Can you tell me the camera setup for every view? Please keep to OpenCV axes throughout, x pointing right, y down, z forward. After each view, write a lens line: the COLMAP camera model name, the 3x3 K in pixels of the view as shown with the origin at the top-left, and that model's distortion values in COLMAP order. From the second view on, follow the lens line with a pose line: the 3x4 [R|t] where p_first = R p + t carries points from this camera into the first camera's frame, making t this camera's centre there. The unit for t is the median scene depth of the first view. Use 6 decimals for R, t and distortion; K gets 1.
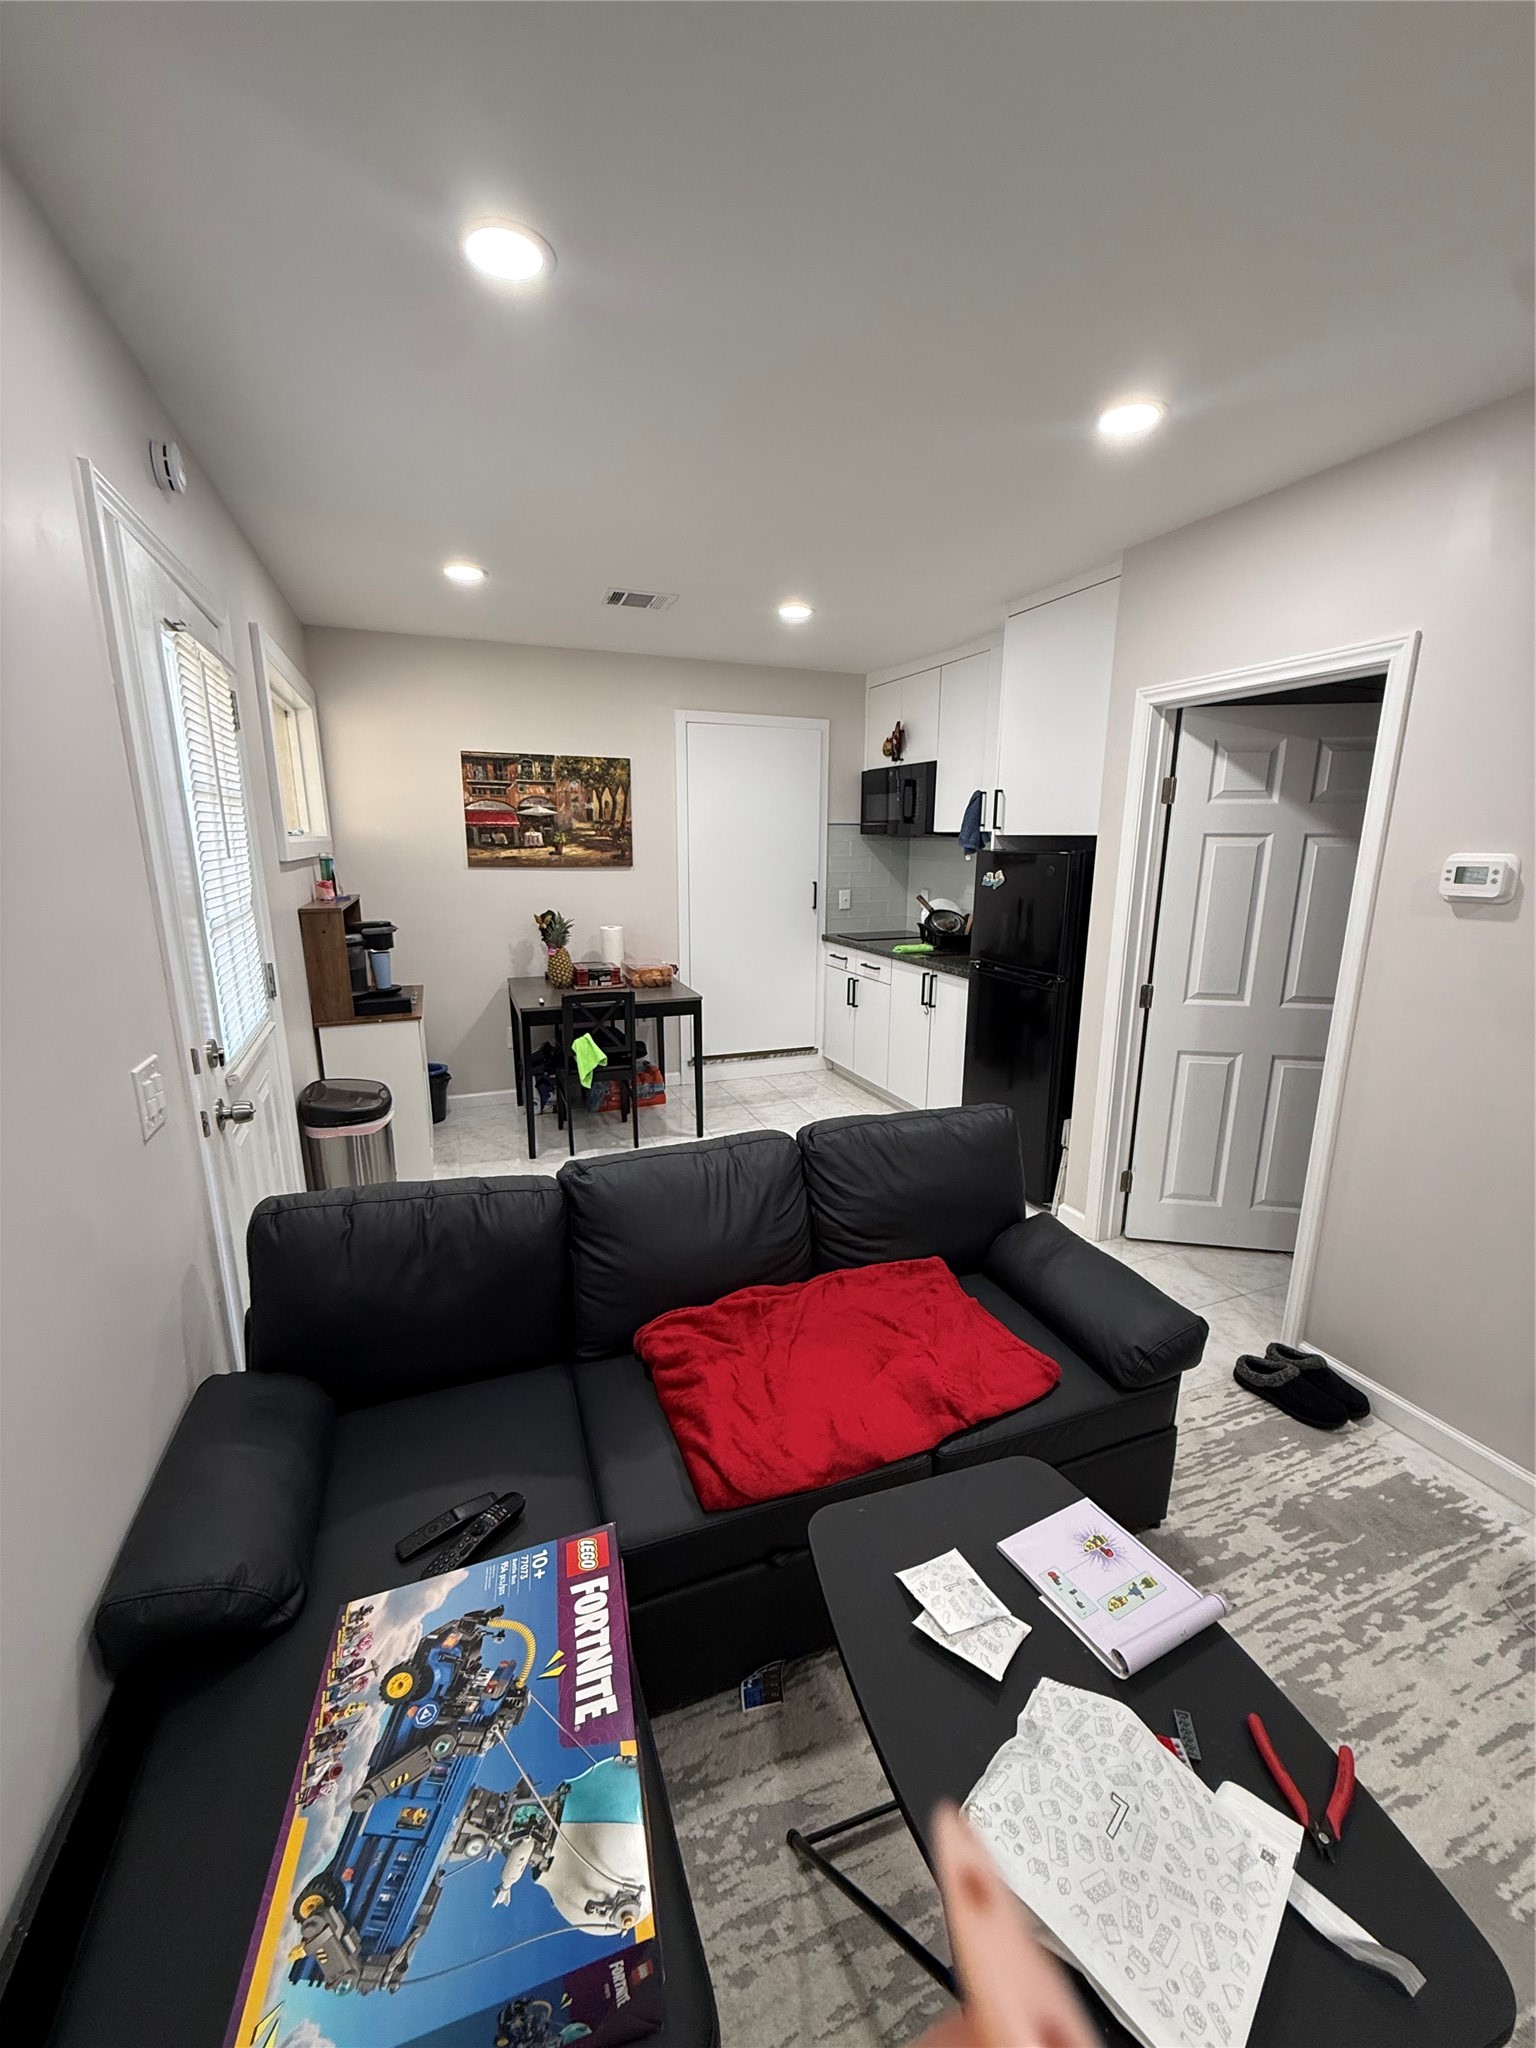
lens RADIAL K [[824.4, 0, 769.3], [0, 824.4, 1028.6], [0, 0, 1]] dist [-0.000968, -0.000089]
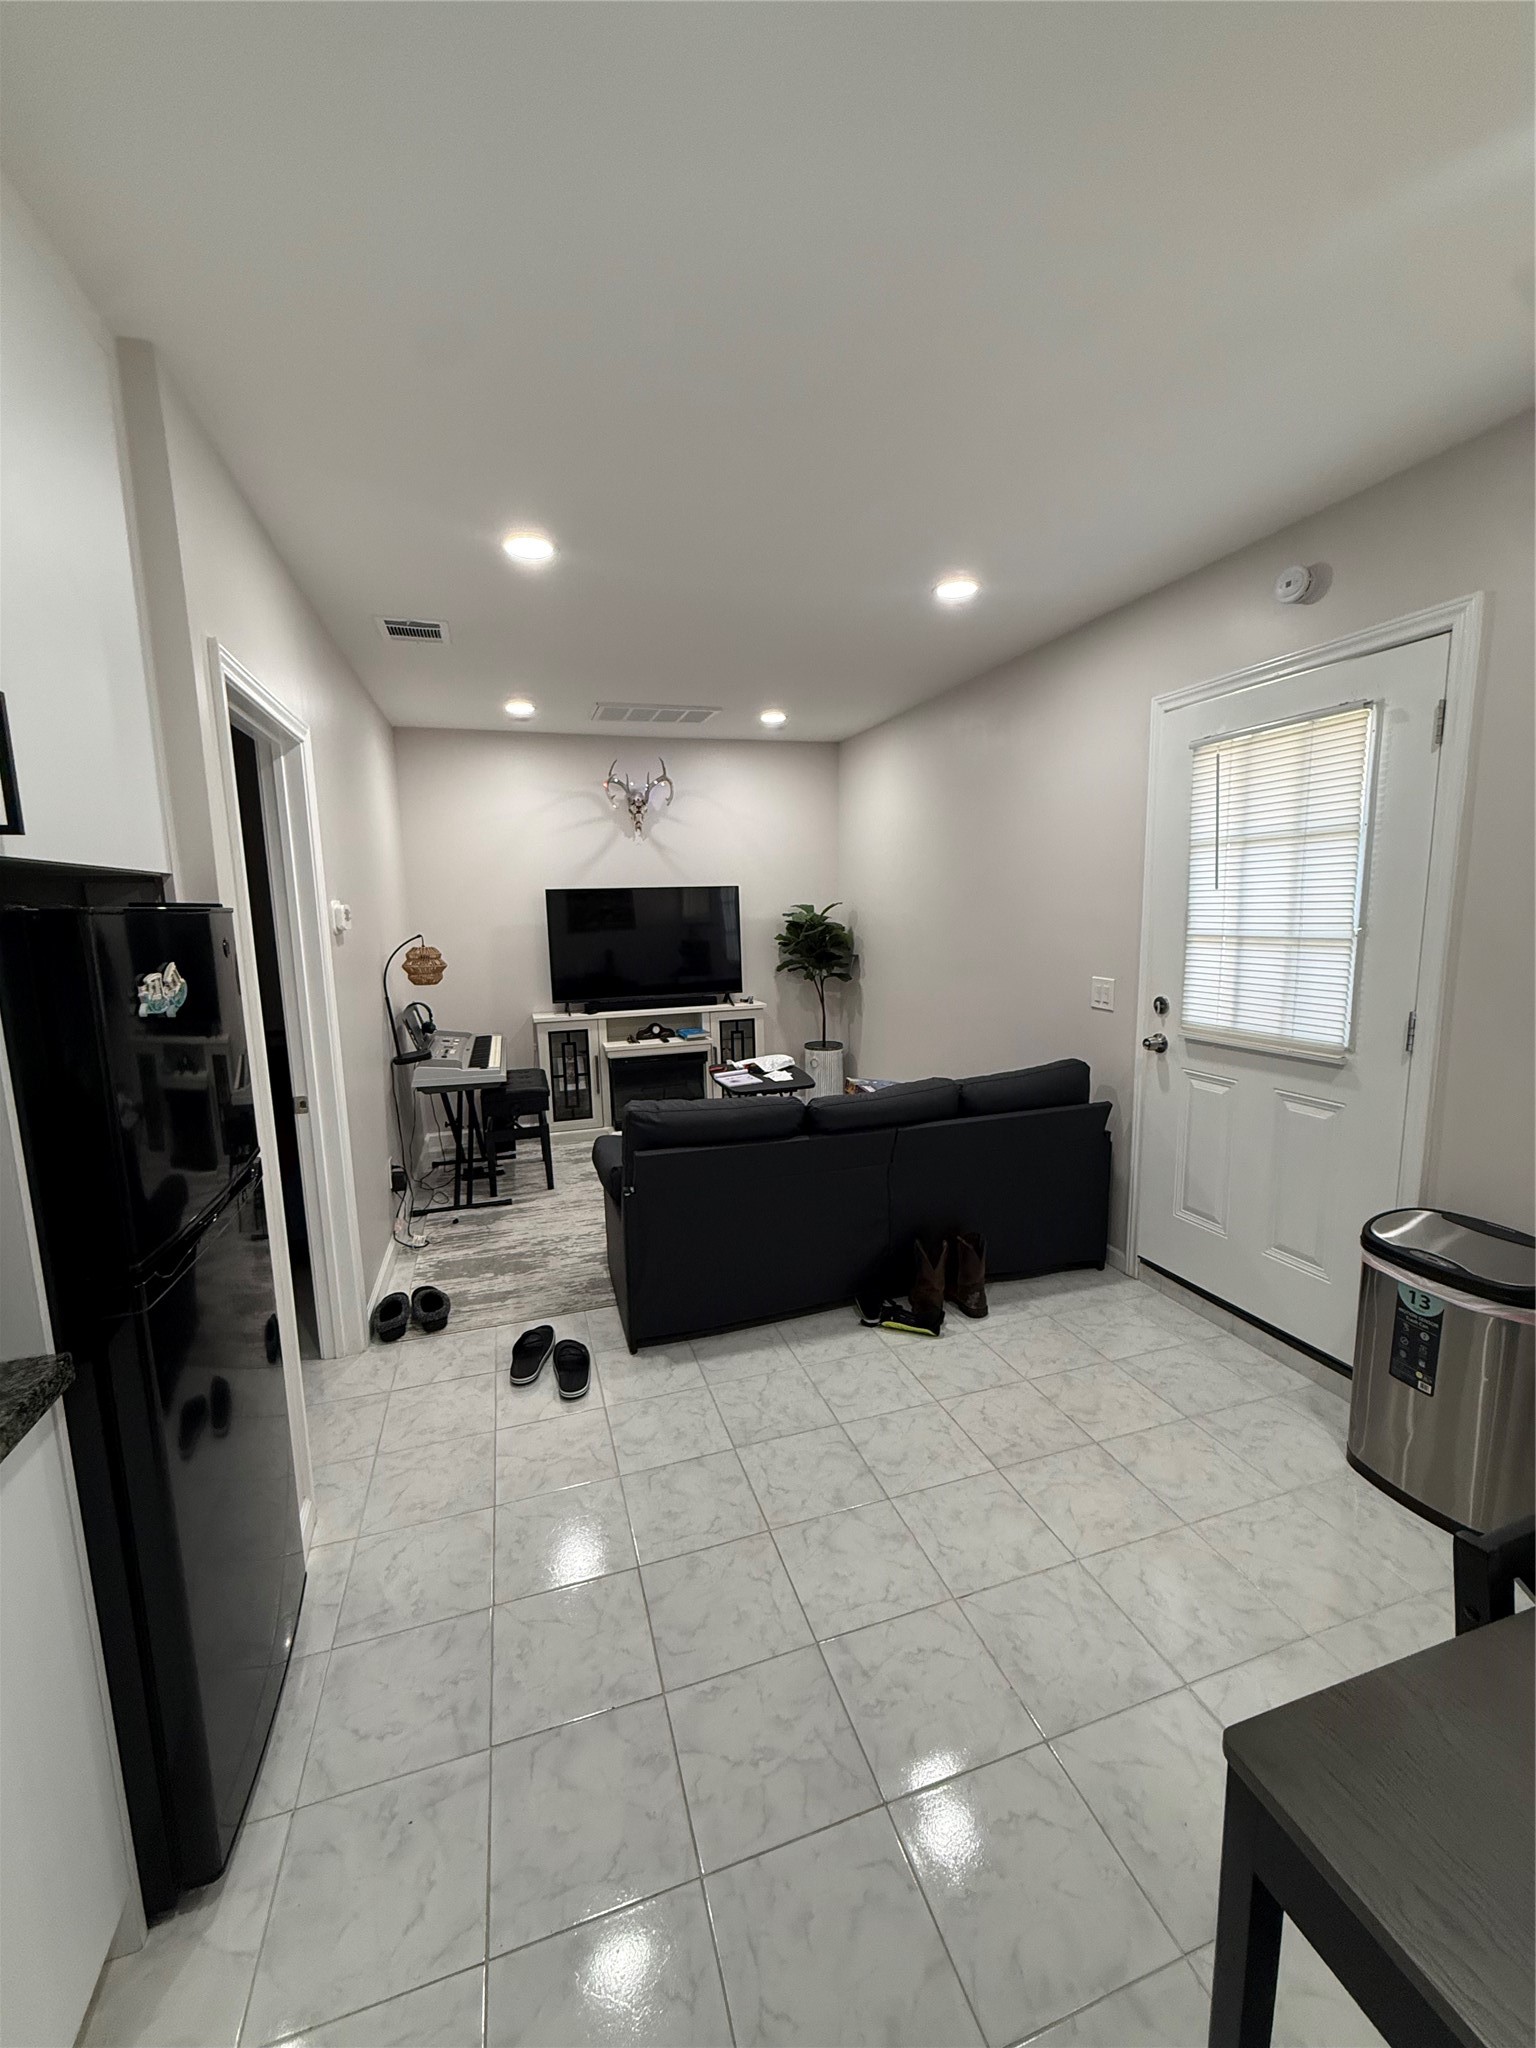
lens RADIAL K [[824.4, 0, 774.5], [0, 824.4, 1022.8], [0, 0, 1]] dist [-0.000968, -0.000089]
pose [[-0.997600, 0.025159, 0.064502, -0.023026], [0.046865, 0.931143, 0.361631, -0.522734], [-0.050963, 0.363786, -0.930087, 2.439221]]
